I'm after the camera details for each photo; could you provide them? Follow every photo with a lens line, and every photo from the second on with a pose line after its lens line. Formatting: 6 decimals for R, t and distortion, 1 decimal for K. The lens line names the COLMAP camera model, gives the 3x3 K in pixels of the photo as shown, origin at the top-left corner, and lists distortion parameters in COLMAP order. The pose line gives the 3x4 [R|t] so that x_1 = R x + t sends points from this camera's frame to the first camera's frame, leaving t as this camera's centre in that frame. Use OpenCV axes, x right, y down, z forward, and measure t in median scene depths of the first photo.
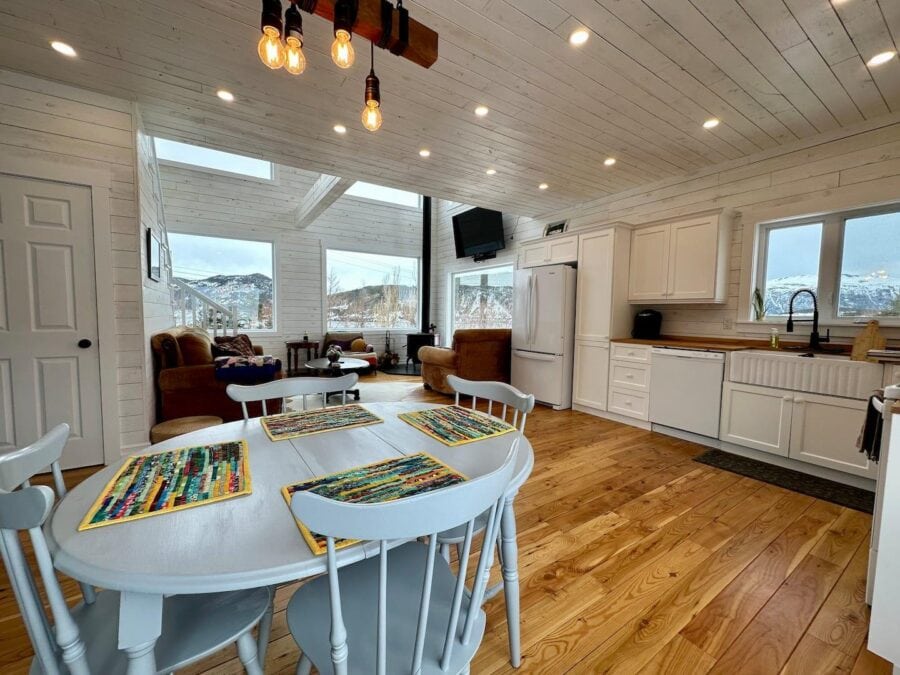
lens RADIAL K [[357.8, 0, 450.0], [0, 357.8, 337.5], [0, 0, 1]] dist [-0.000861, -0.000200]
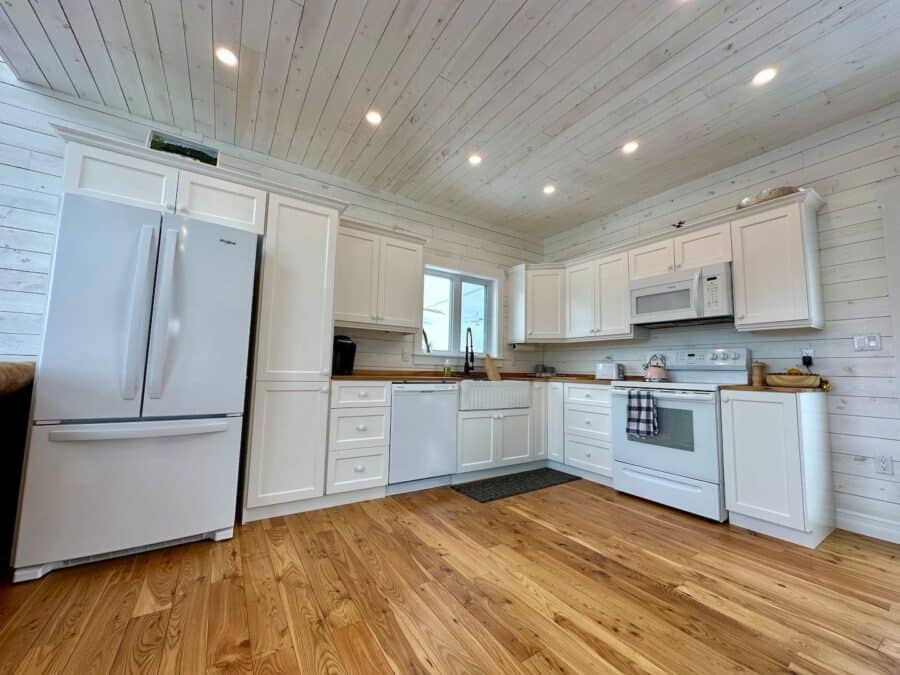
lens RADIAL K [[357.8, 0, 450.0], [0, 357.8, 337.5], [0, 0, 1]] dist [-0.000861, -0.000200]
pose [[0.004905, 0.080247, 0.996763, -0.236991], [0.044044, 0.995790, -0.080385, -0.004680], [-0.999018, 0.044296, 0.001349, 0.974015]]
